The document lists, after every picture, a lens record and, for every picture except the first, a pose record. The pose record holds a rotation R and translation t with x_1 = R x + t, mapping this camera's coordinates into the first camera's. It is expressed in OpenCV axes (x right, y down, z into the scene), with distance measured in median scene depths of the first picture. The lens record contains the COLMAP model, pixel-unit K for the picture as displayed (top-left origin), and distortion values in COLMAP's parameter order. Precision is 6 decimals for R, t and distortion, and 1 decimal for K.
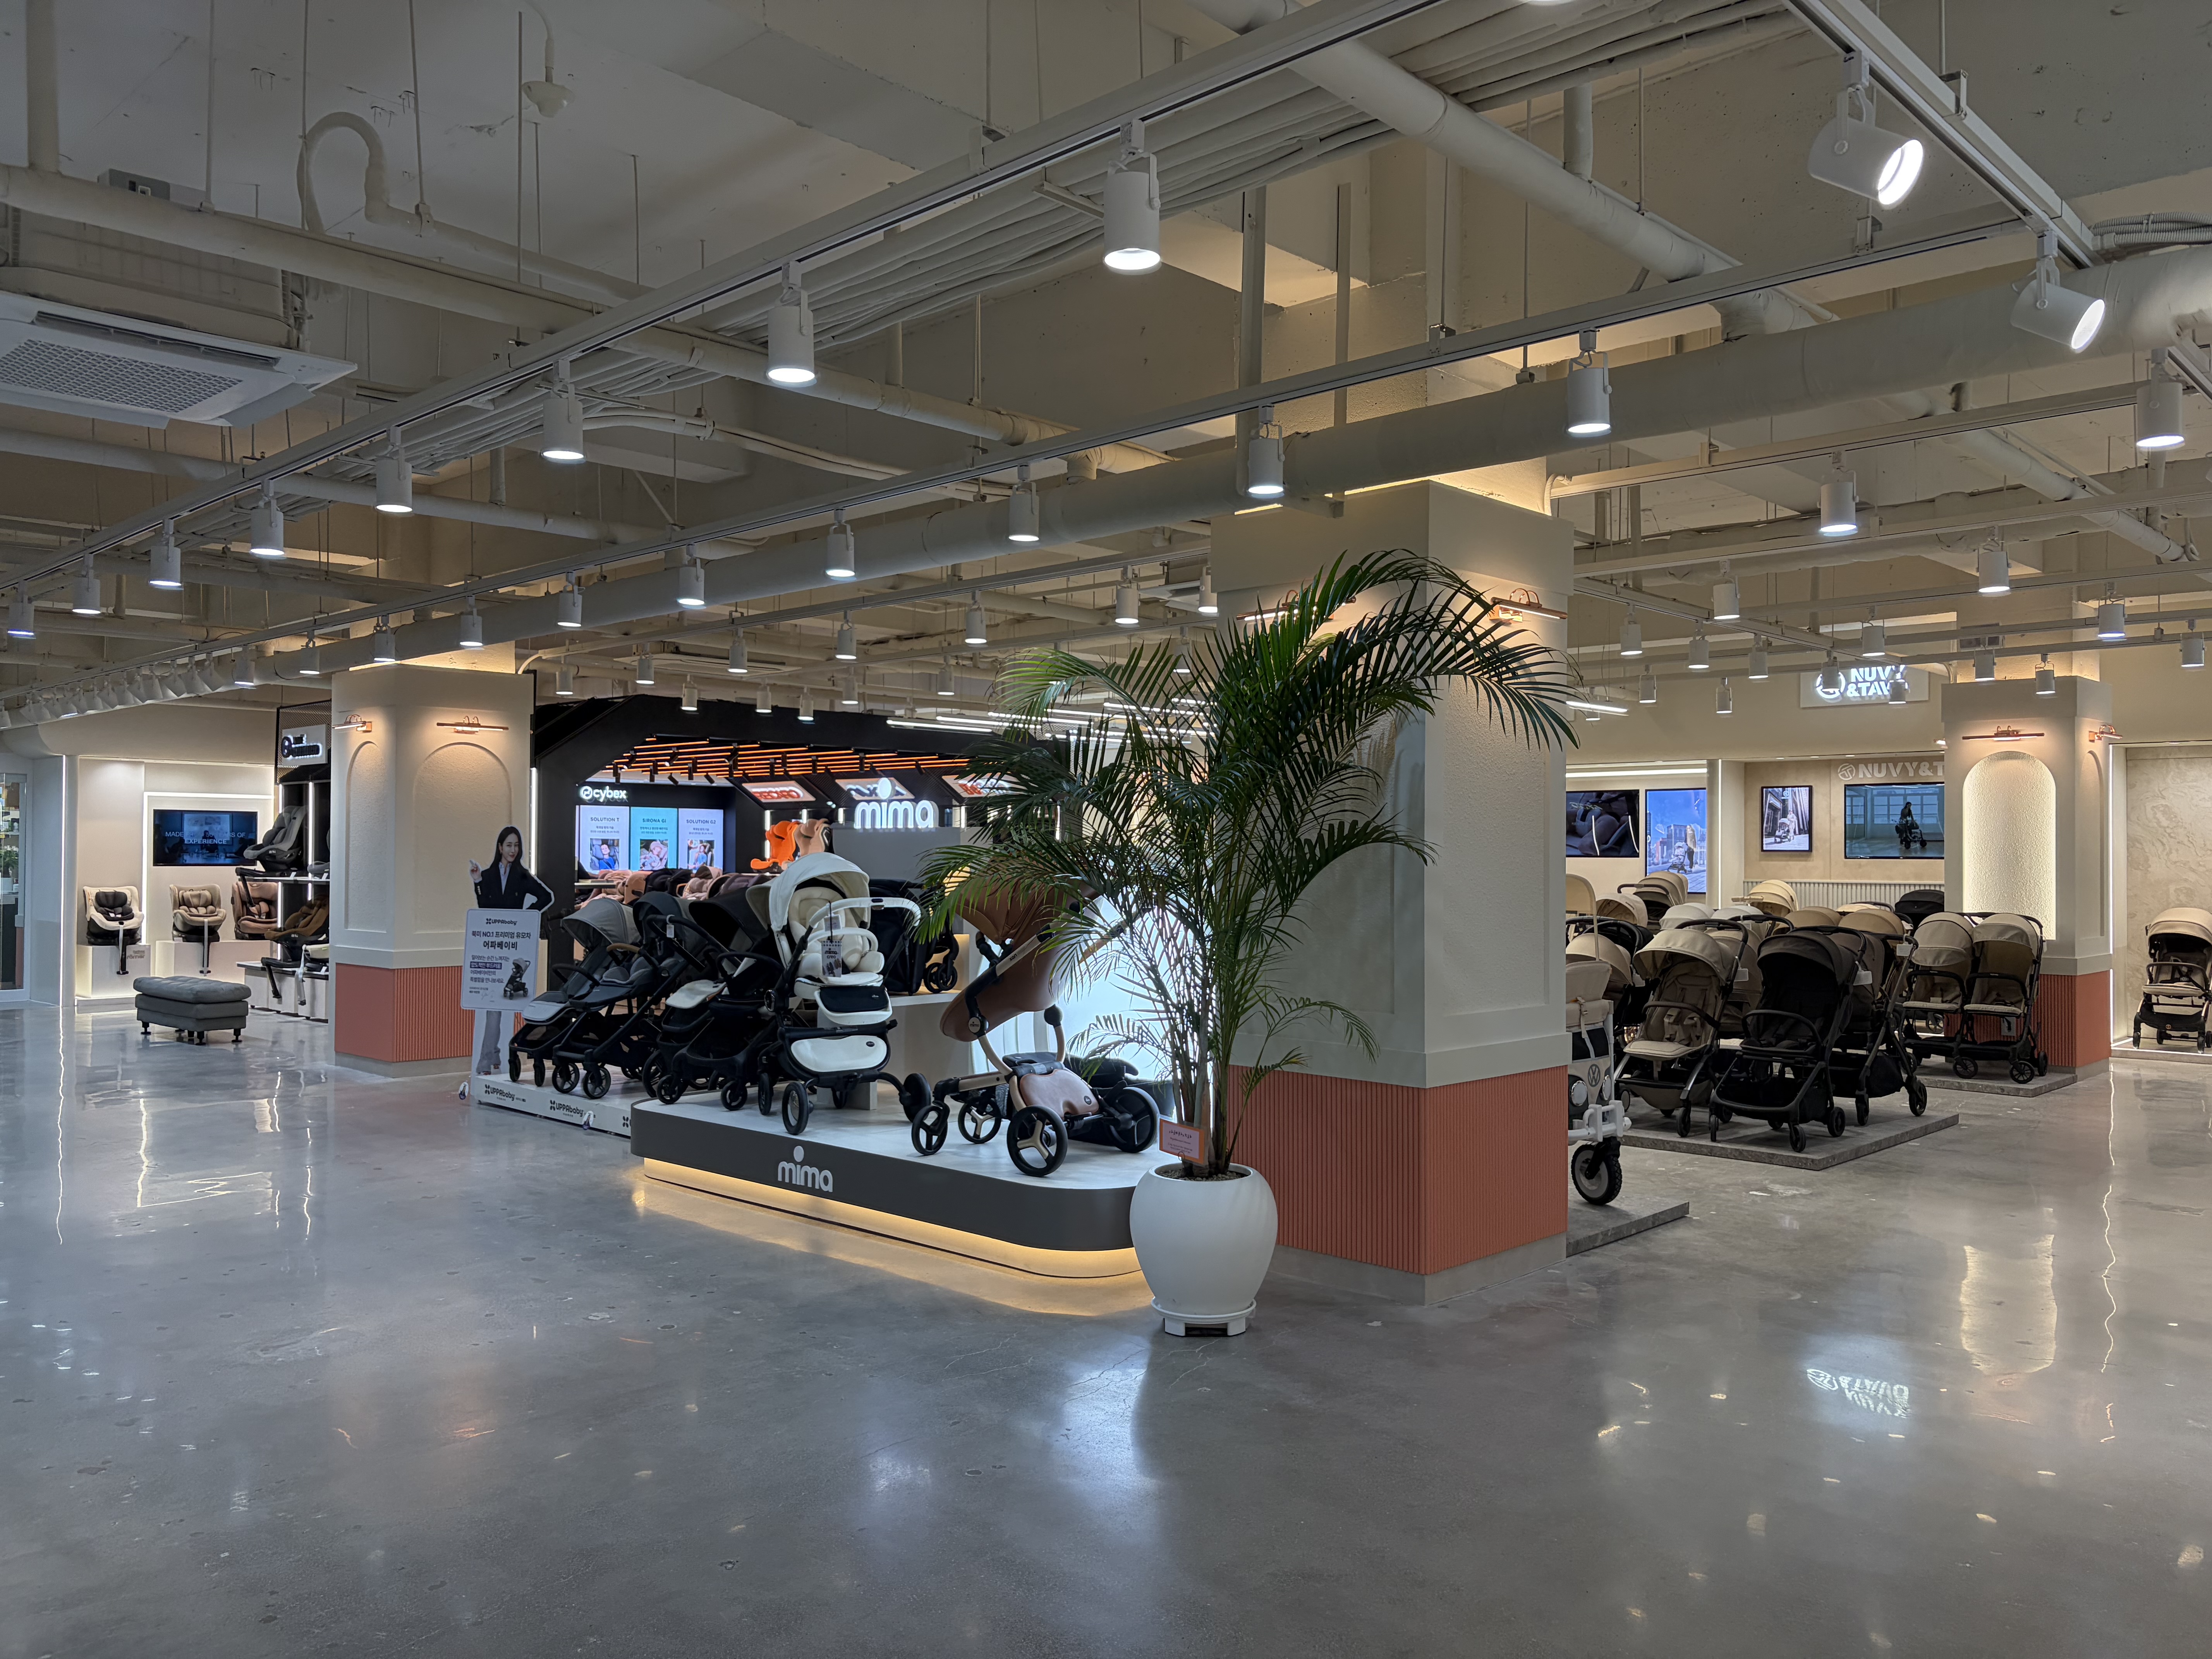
lens RADIAL K [[1660.1, 0, 1101.7], [0, 1660.1, 854.3], [0, 0, 1]] dist [0.018587, -0.013781]
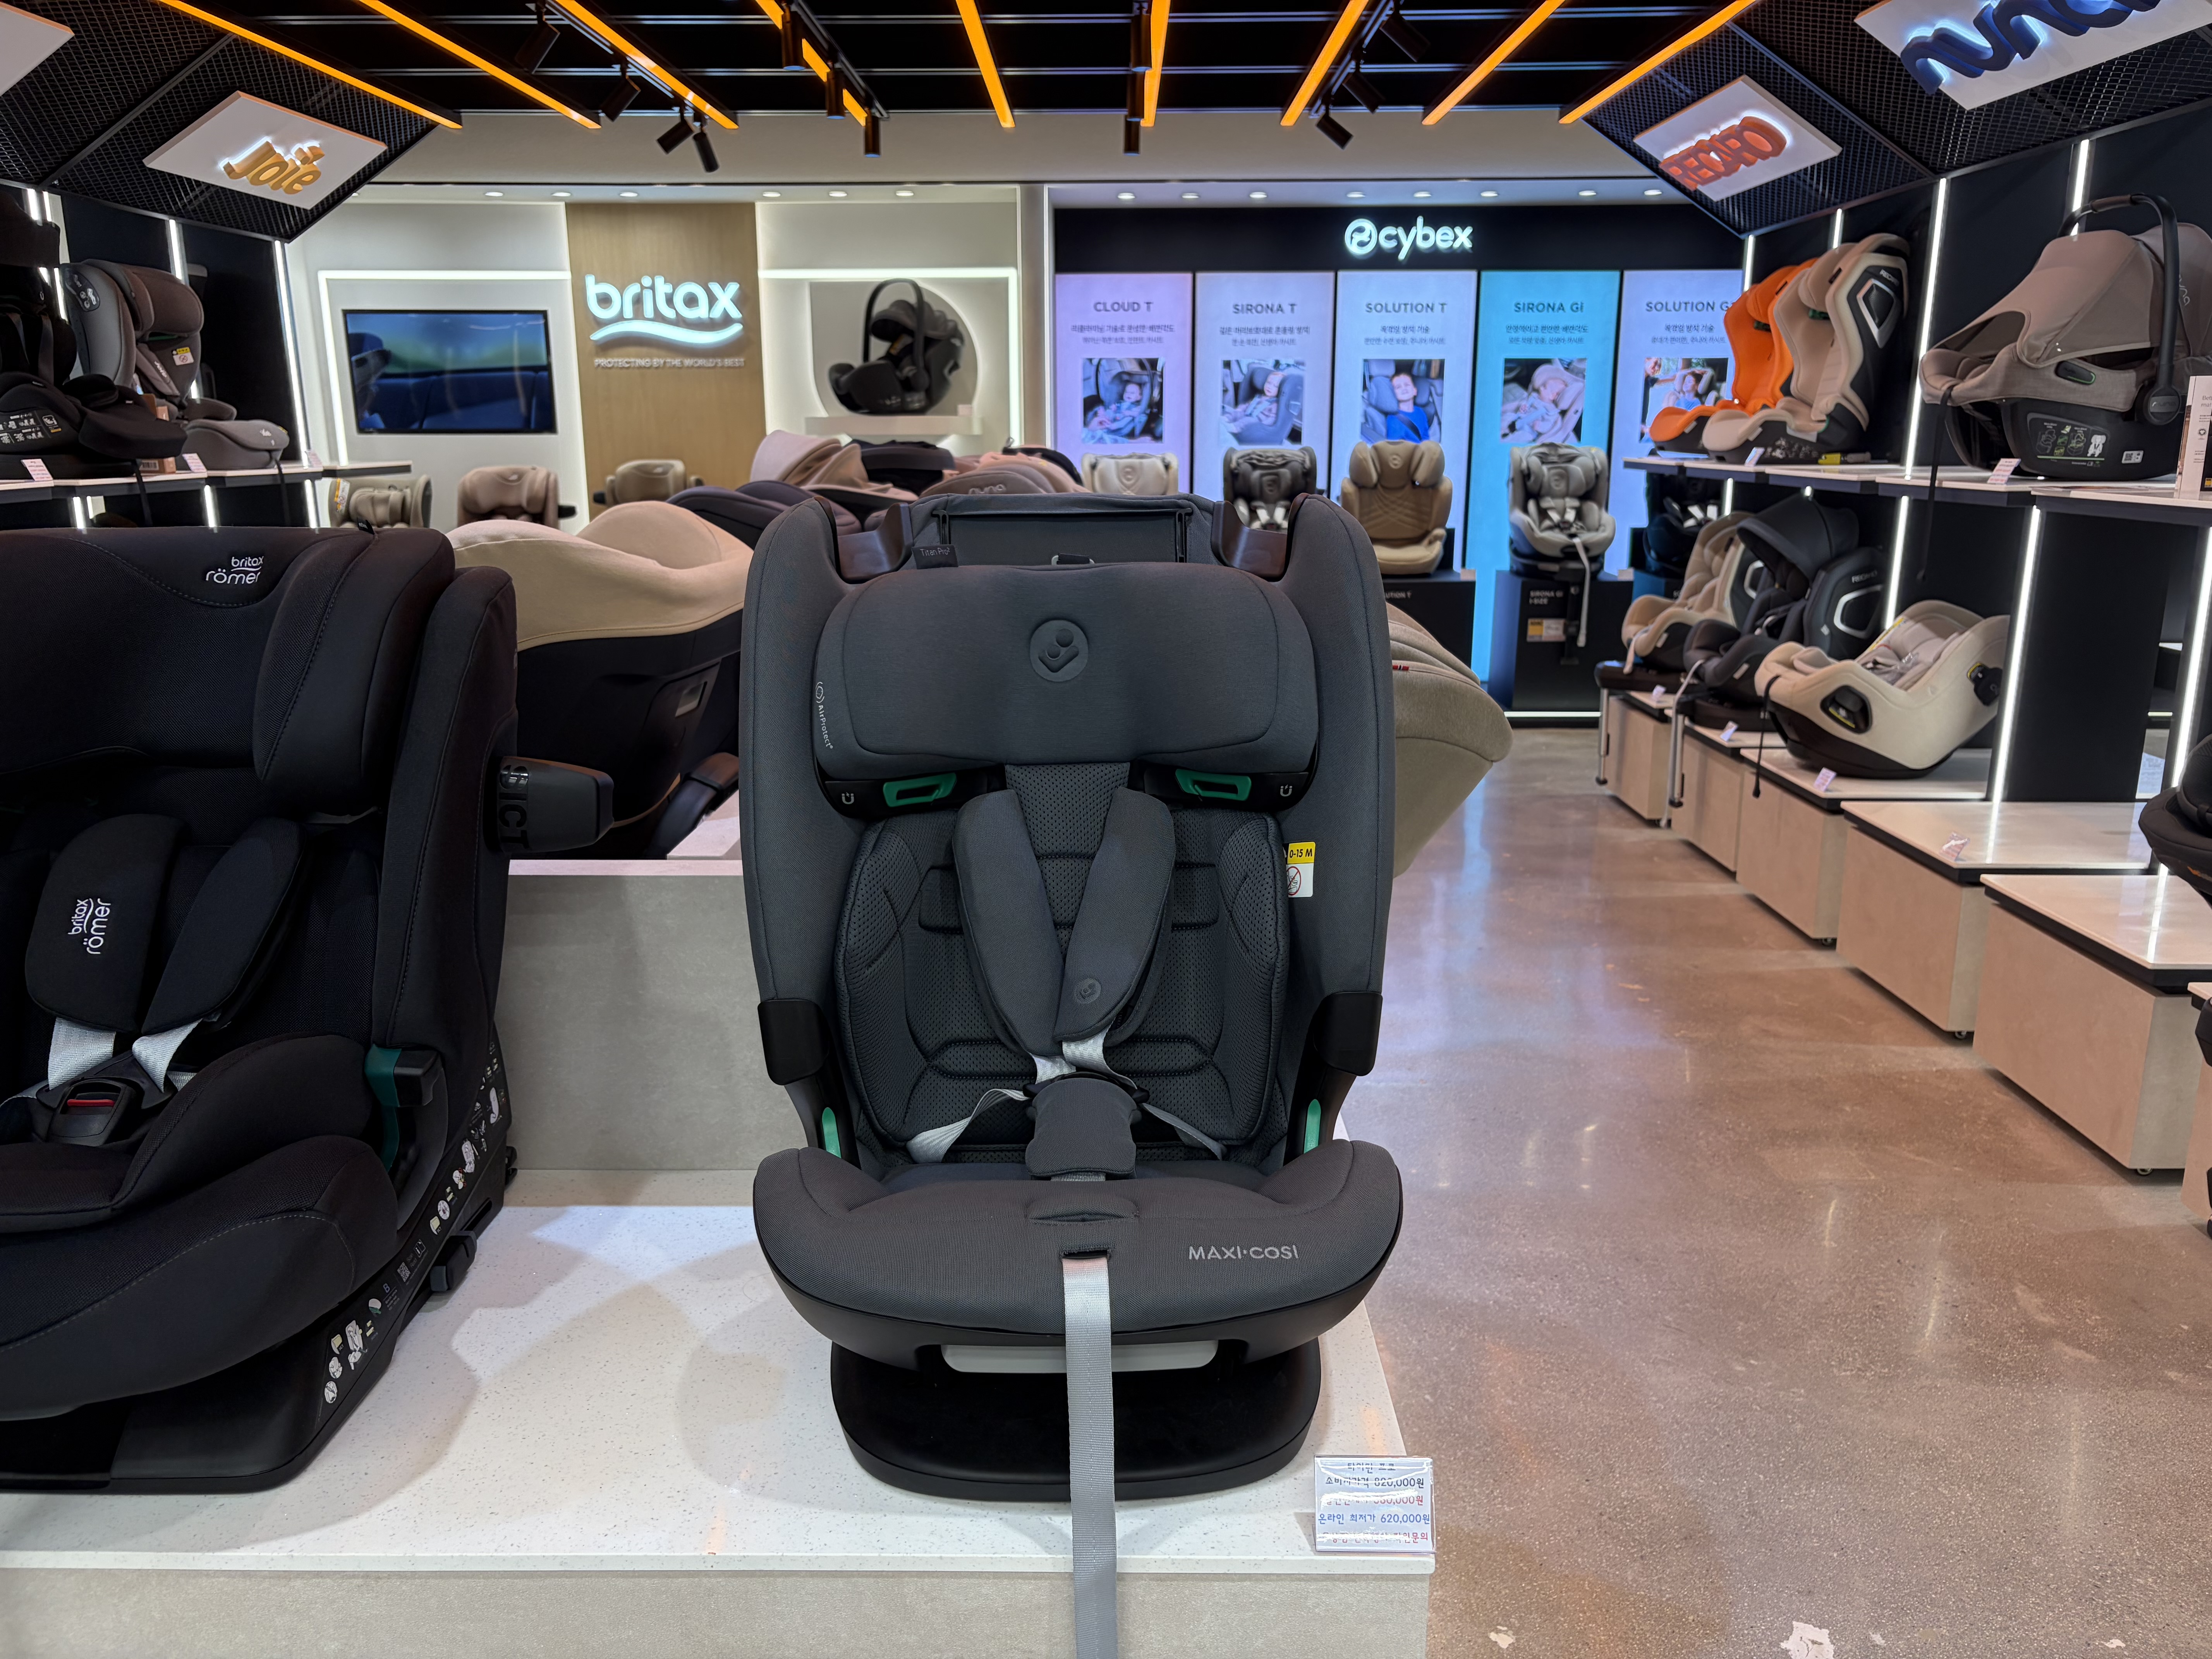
lens RADIAL K [[1660.1, 0, 1101.7], [0, 1660.1, 854.3], [0, 0, 1]] dist [0.018587, -0.013781]
pose [[0.684184, 0.180474, -0.706626, -0.049442], [0.005903, 0.967496, 0.252817, 0.003928], [0.729285, -0.177144, 0.660880, 0.667057]]
